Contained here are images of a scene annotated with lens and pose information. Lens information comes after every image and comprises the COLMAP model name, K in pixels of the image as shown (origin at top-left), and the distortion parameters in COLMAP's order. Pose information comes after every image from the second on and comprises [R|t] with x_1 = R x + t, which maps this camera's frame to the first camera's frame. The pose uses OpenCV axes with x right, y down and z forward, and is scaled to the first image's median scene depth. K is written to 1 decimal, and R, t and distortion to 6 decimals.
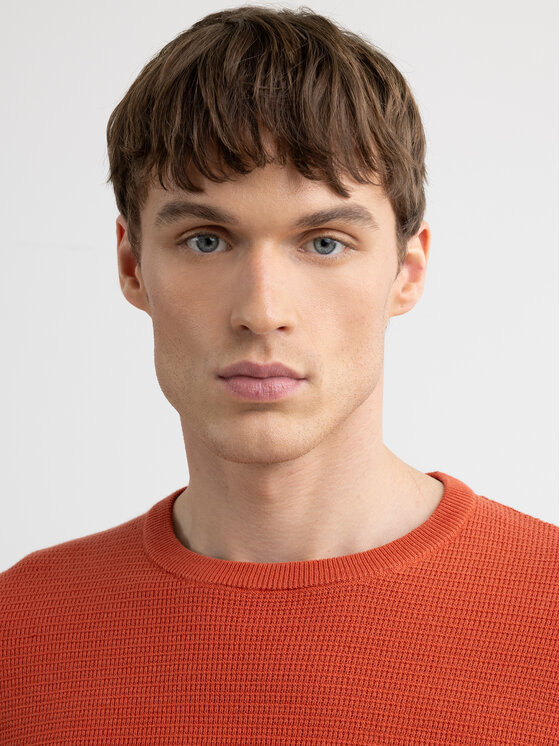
lens RADIAL K [[1455.5, 0, 280.0], [0, 1455.5, 373.0], [0, 0, 1]] dist [0.746097, -7.202789]
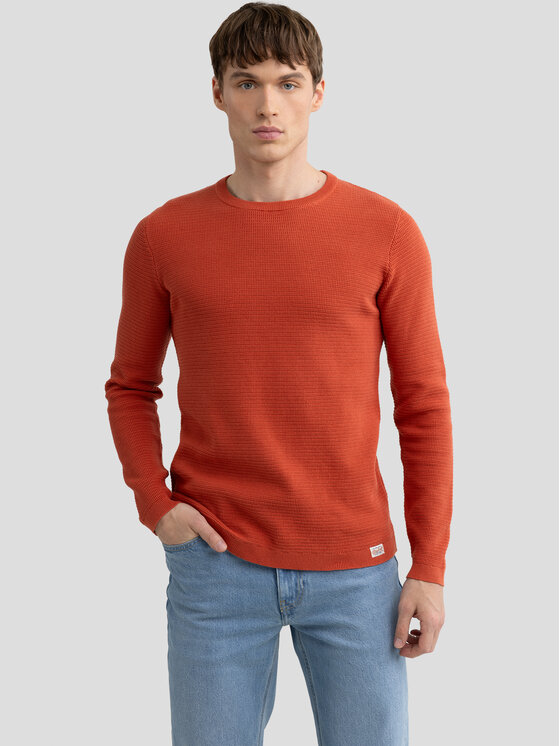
lens RADIAL K [[1455.5, 0, 280.0], [0, 1455.5, 373.0], [0, 0, 1]] dist [0.746097, -7.202789]
pose [[0.998844, -0.018530, 0.044344, -0.128249], [0.014259, 0.995397, 0.094775, 0.203688], [-0.045896, -0.094033, 0.994511, -2.010667]]
